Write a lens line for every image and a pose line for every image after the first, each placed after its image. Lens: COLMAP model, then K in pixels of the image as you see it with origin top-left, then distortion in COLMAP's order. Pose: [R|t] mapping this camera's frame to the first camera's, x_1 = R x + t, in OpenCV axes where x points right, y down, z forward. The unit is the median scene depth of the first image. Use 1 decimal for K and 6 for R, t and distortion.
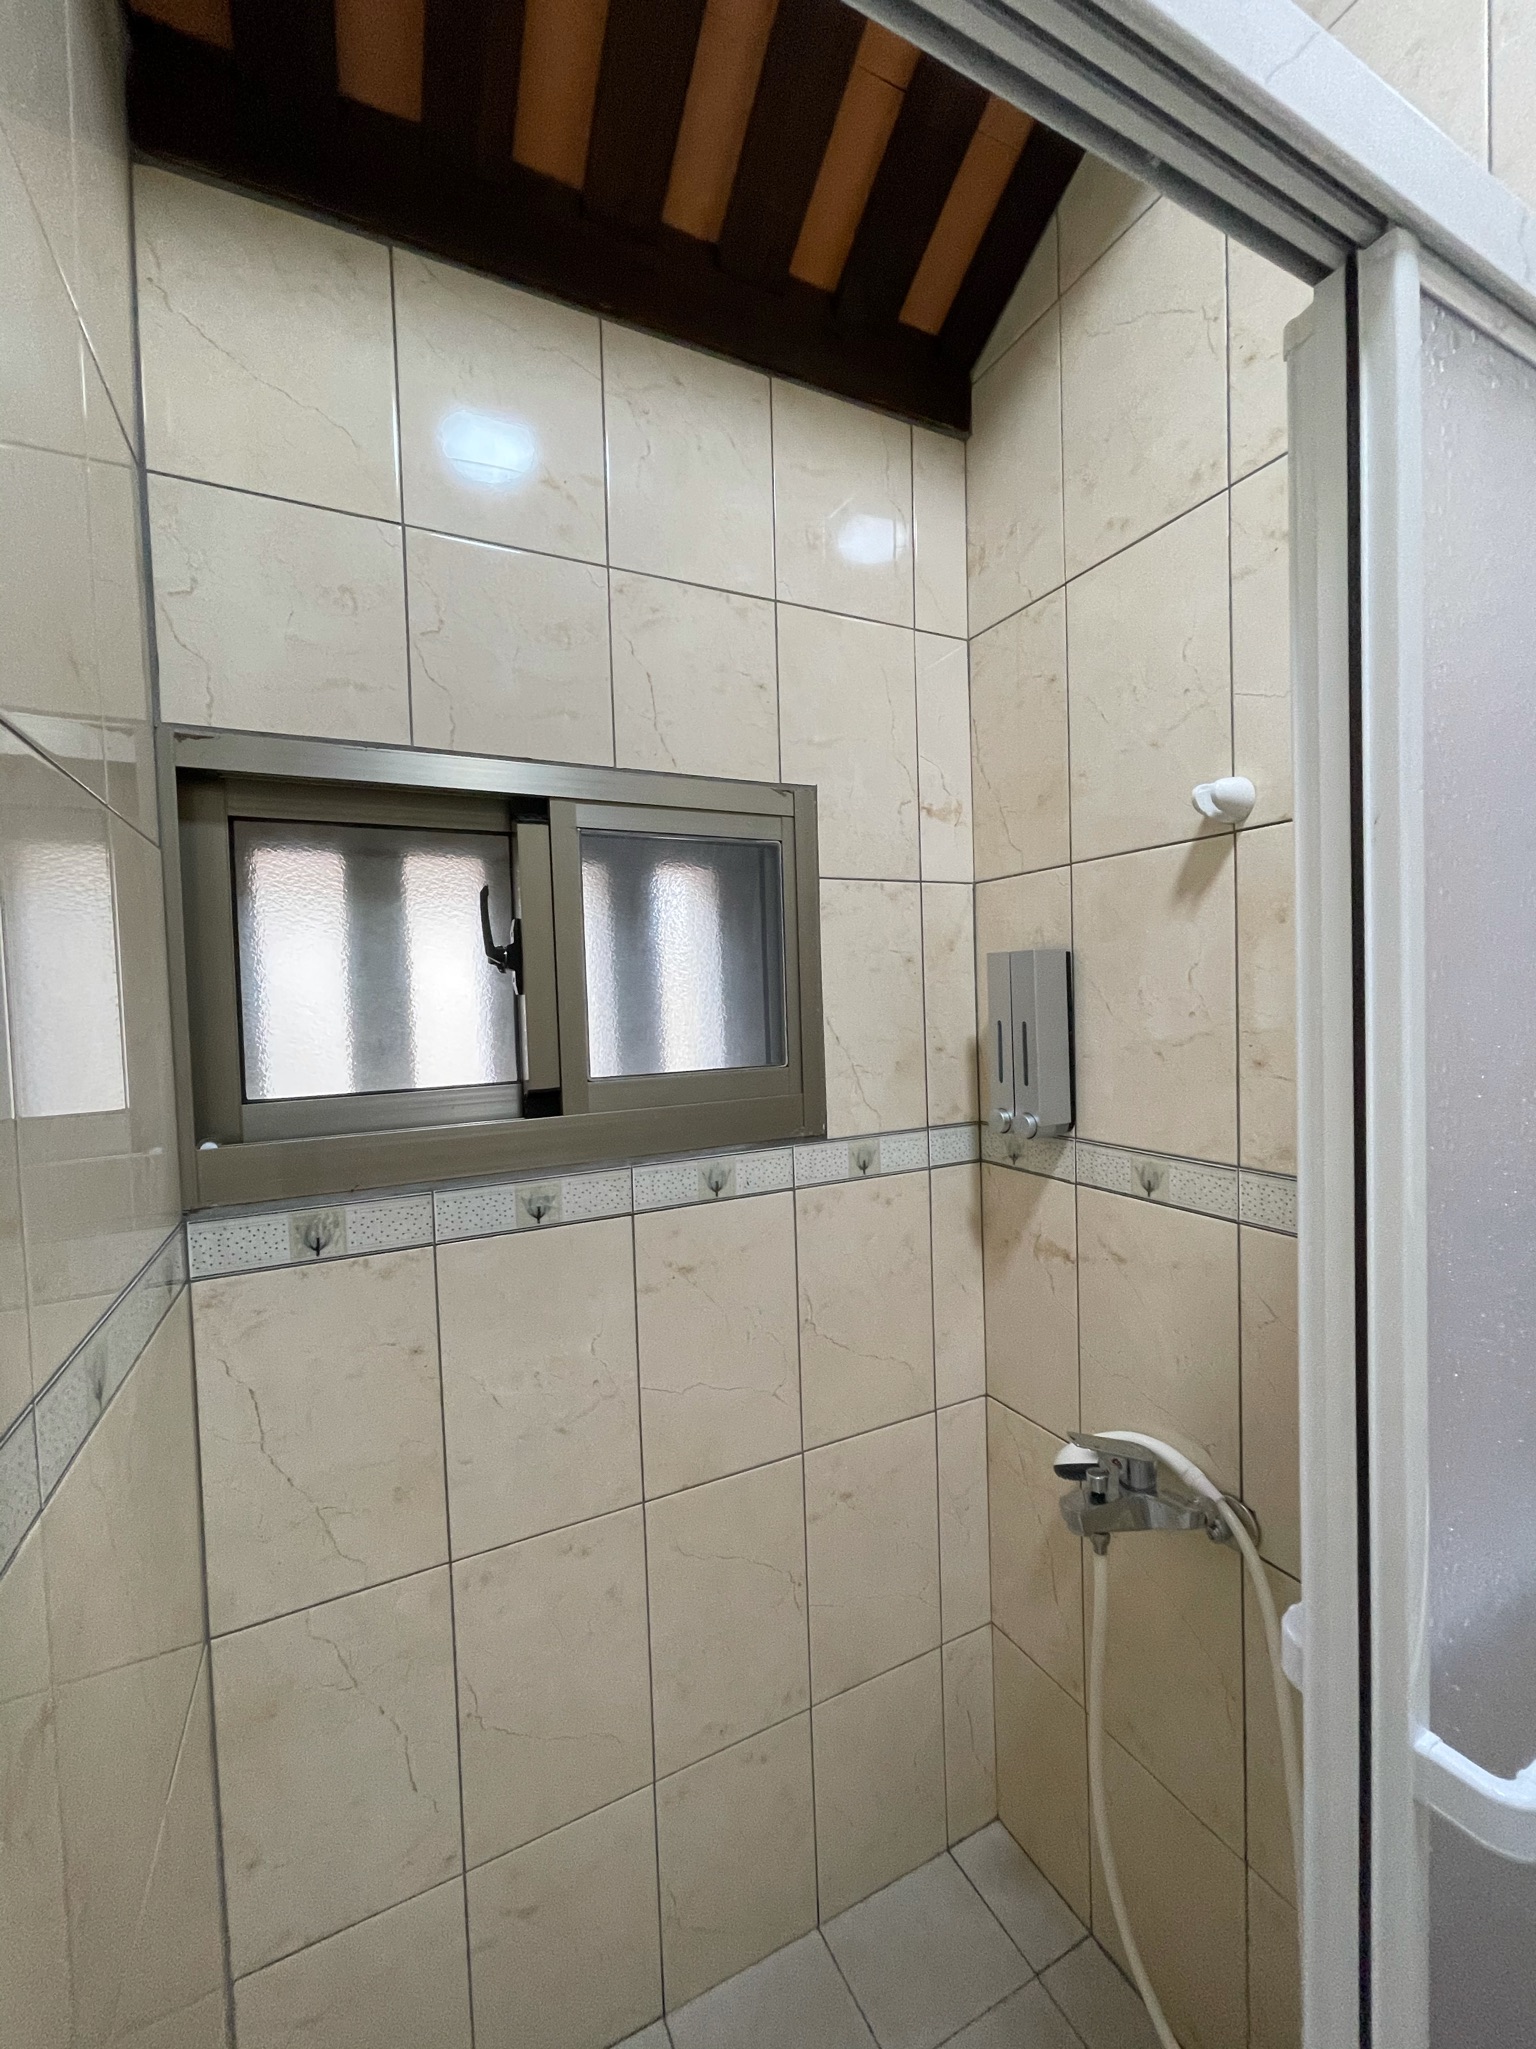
lens RADIAL K [[826.5, 0, 773.9], [0, 826.5, 1019.0], [0, 0, 1]] dist [-0.002047, -0.000784]
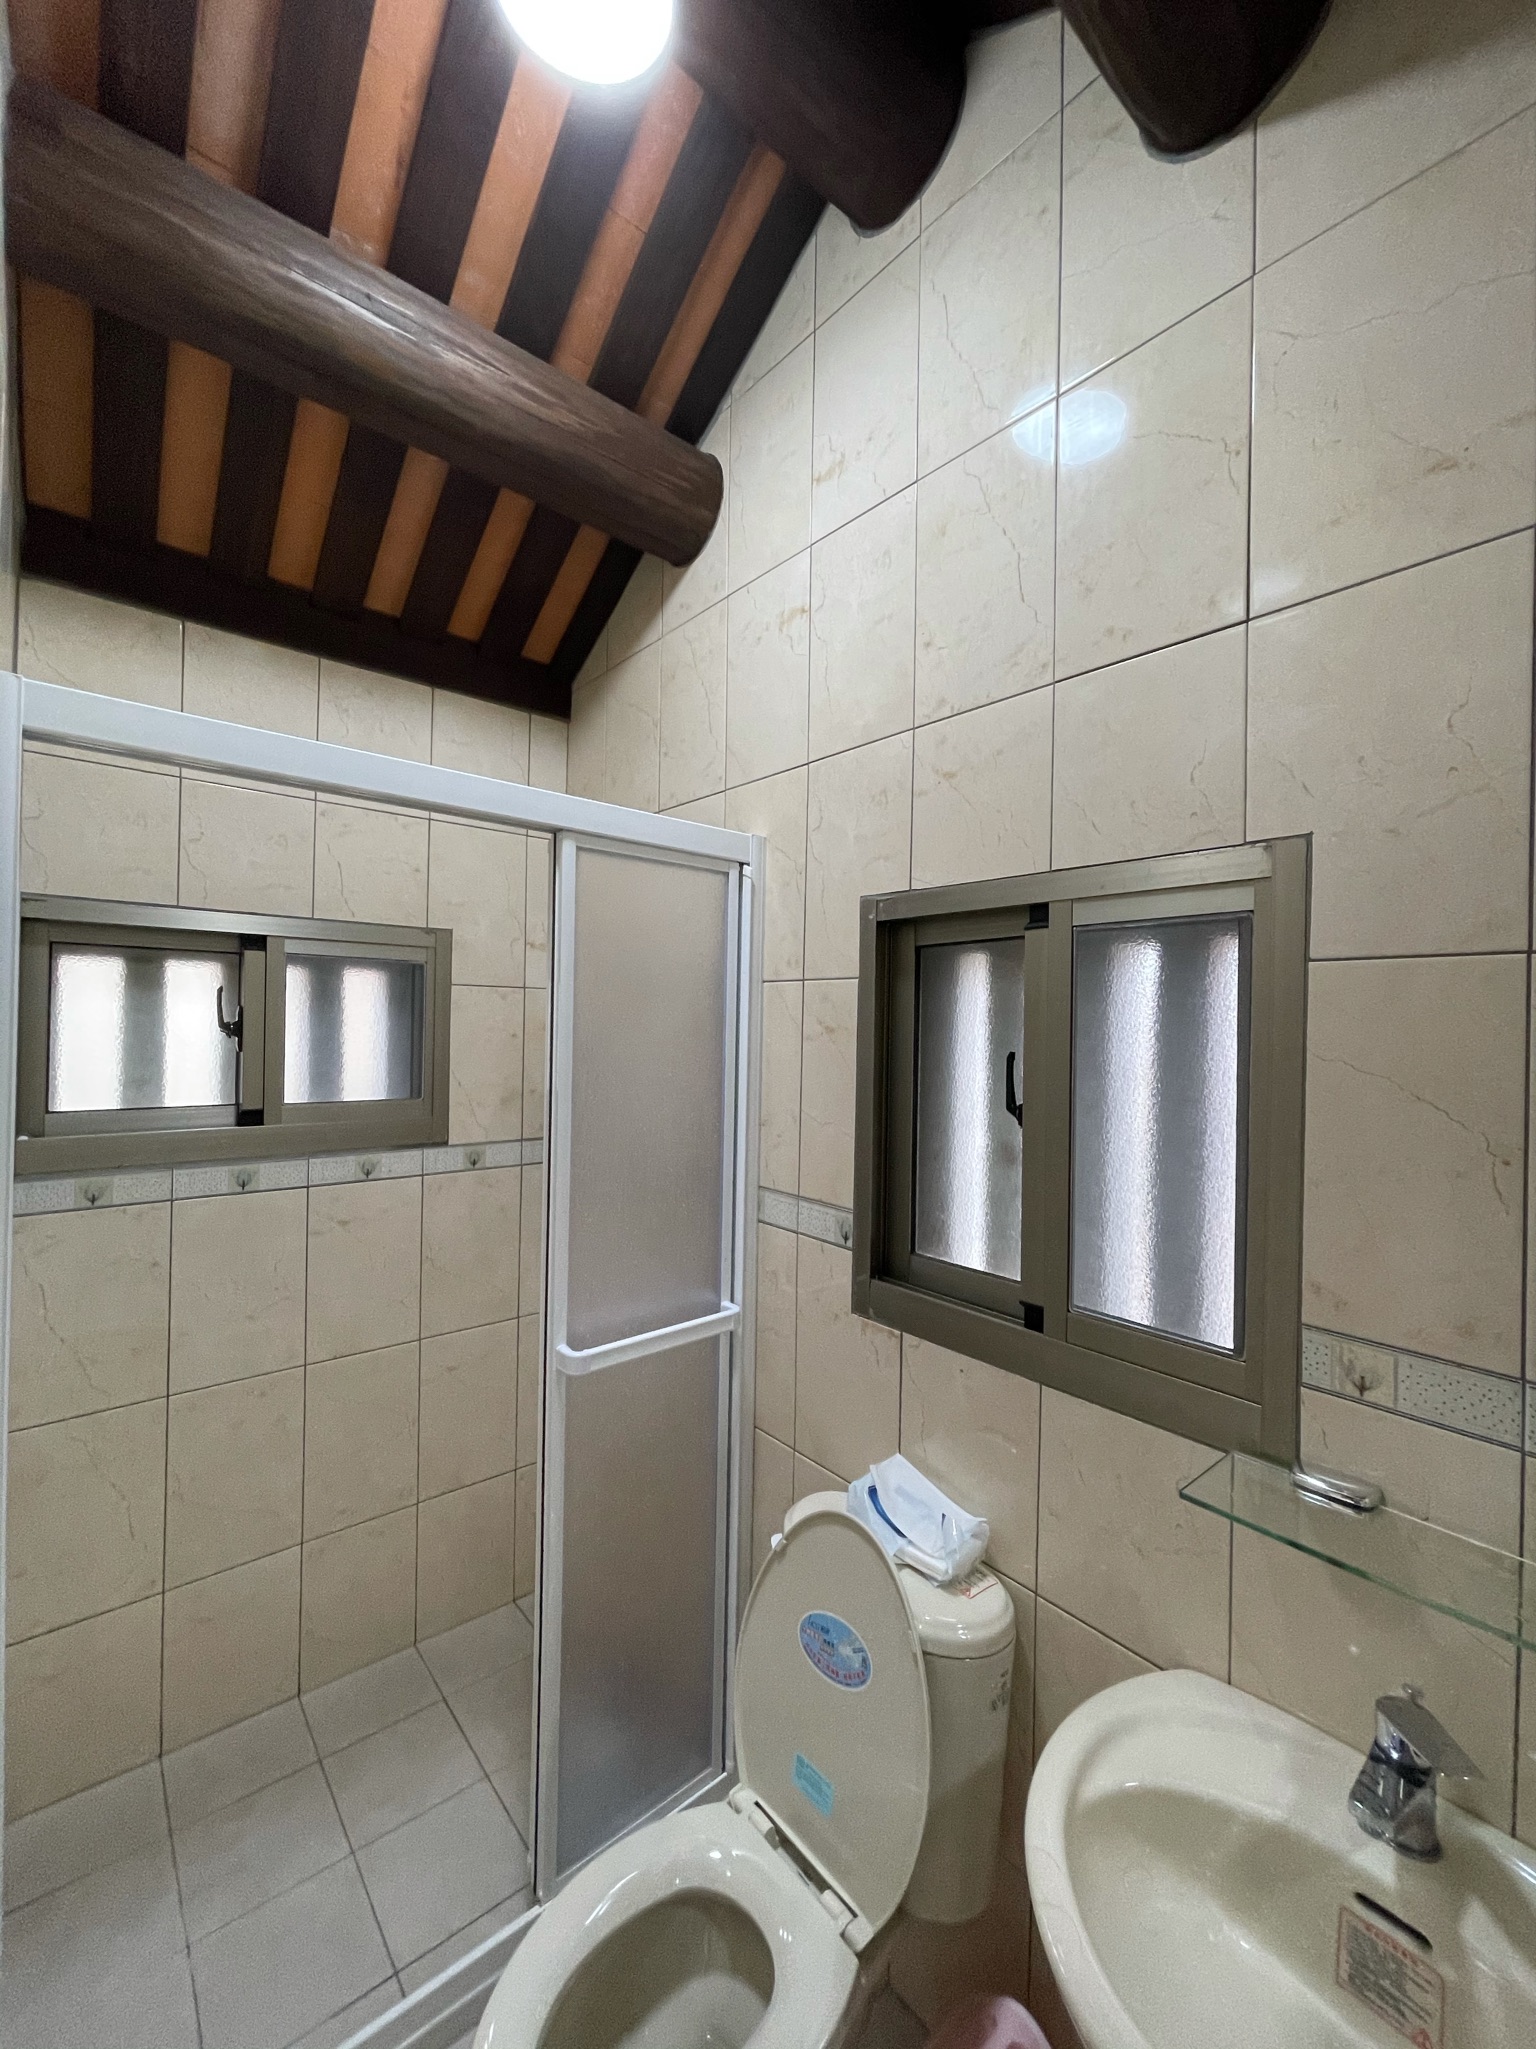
lens RADIAL K [[826.5, 0, 764.8], [0, 826.5, 1023.1], [0, 0, 1]] dist [-0.002047, -0.000784]
pose [[0.968985, 0.049778, 0.242056, 0.293691], [-0.041024, 0.998313, -0.041076, -0.059323], [-0.243692, 0.029872, 0.969392, -0.821398]]
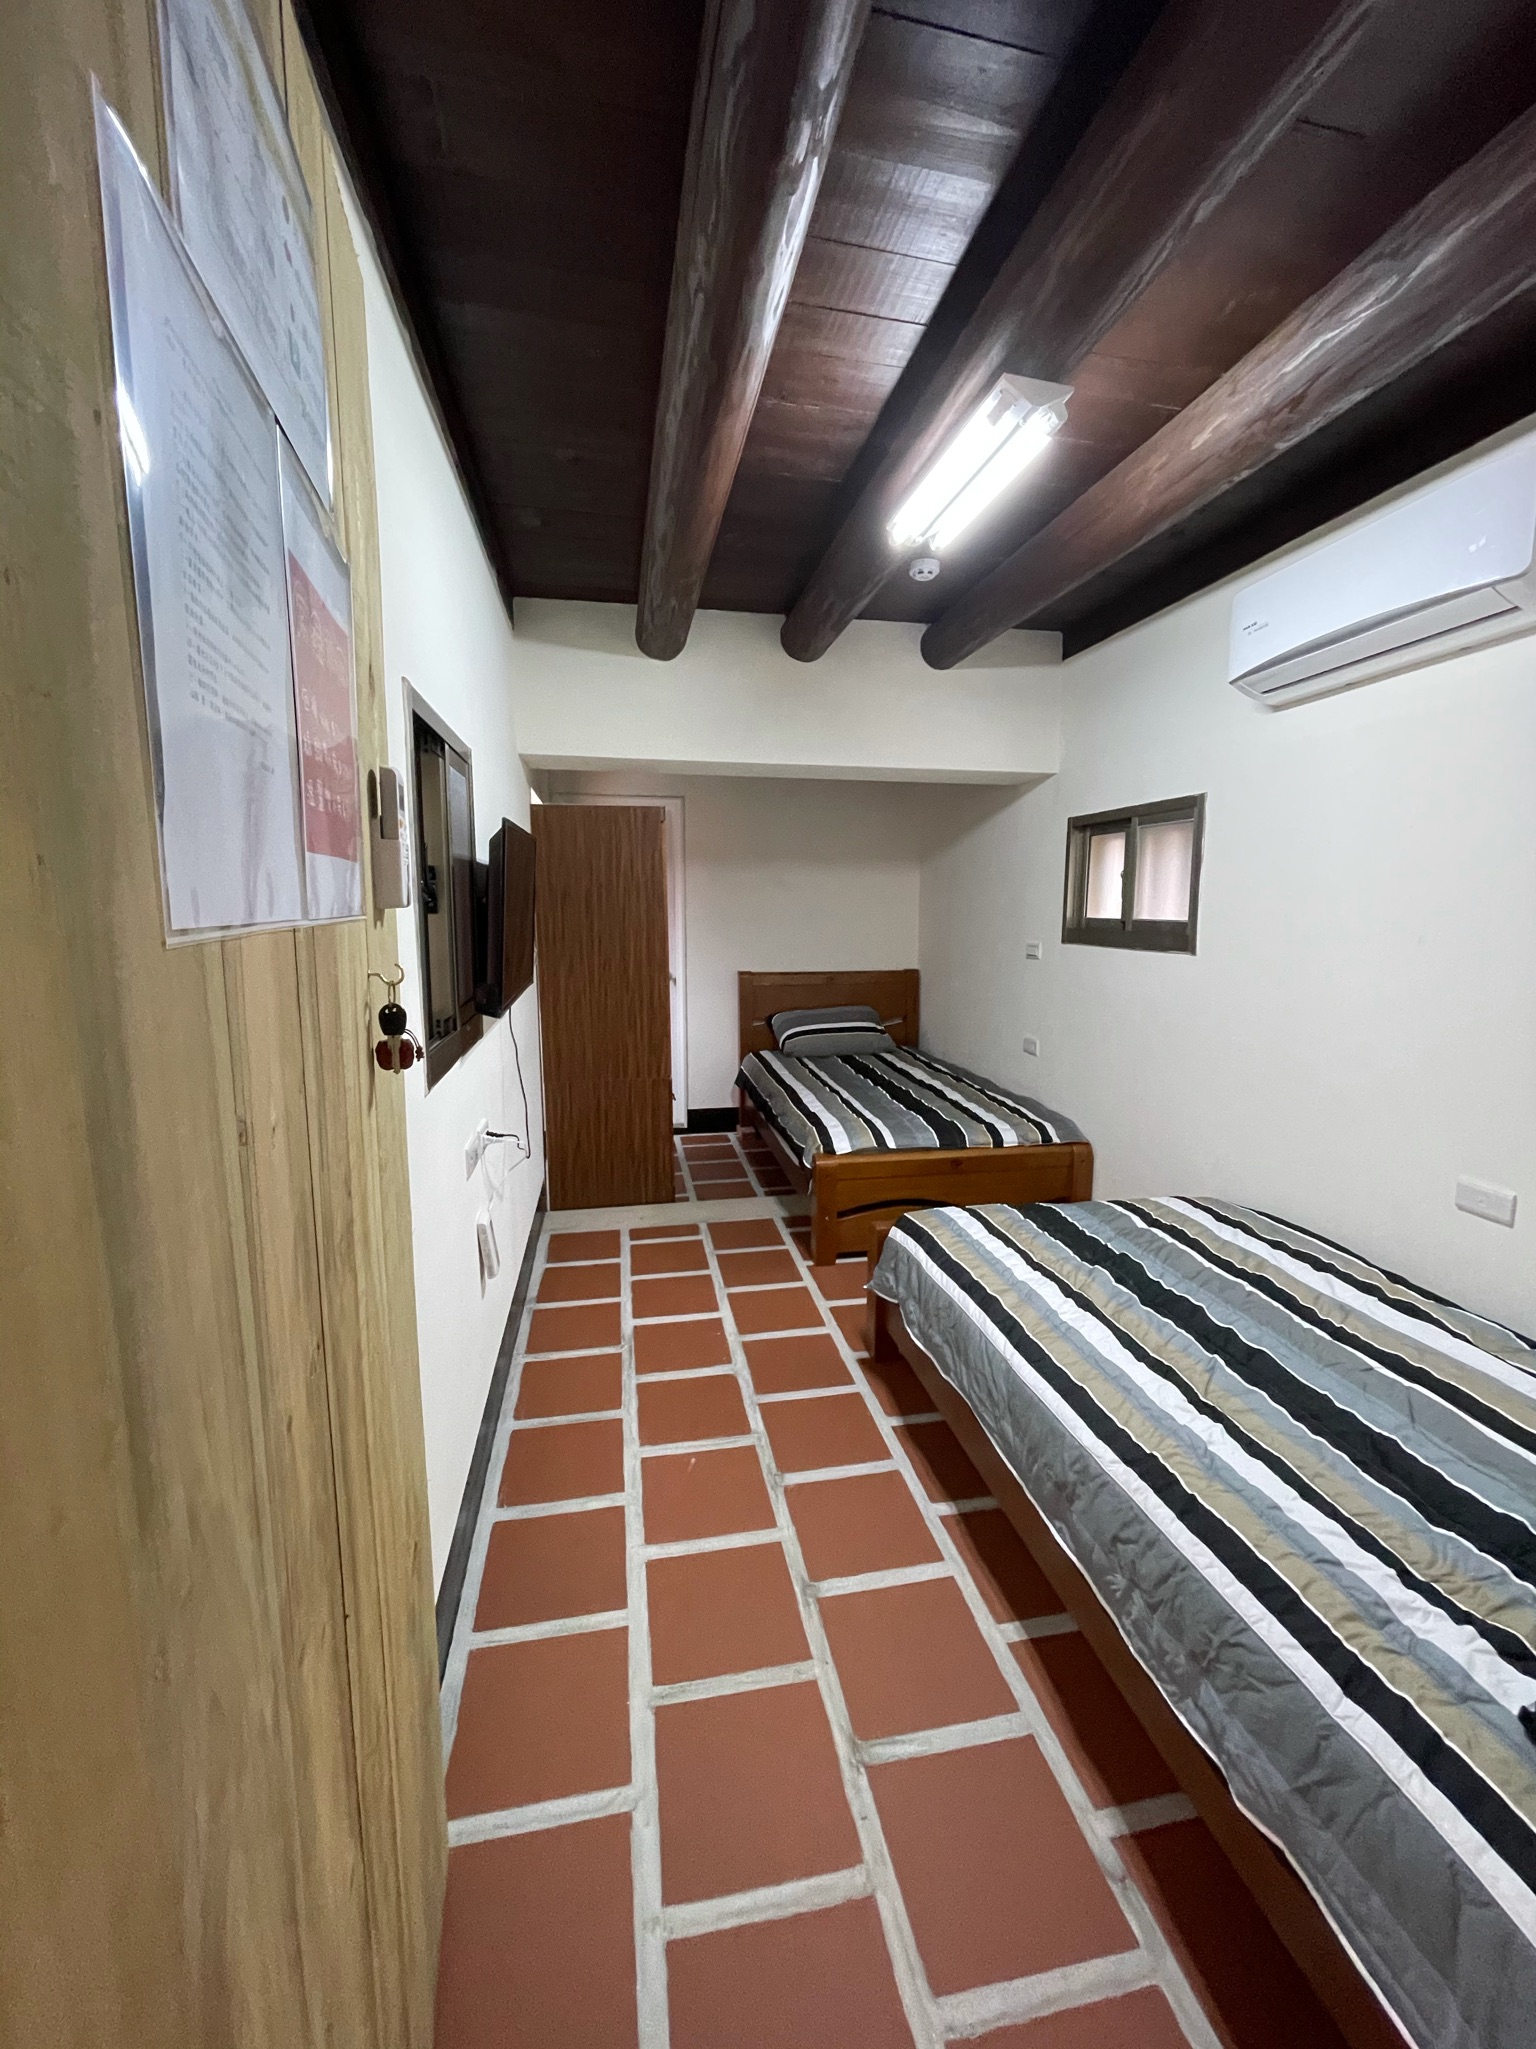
lens RADIAL K [[826.5, 0, 768.7], [0, 826.5, 1019.6], [0, 0, 1]] dist [-0.002047, -0.000784]
pose [[-0.262971, 0.156409, -0.952041, 2.681623], [-0.025085, 0.985330, 0.168807, -0.026688], [0.964478, 0.068273, -0.255190, 0.553500]]
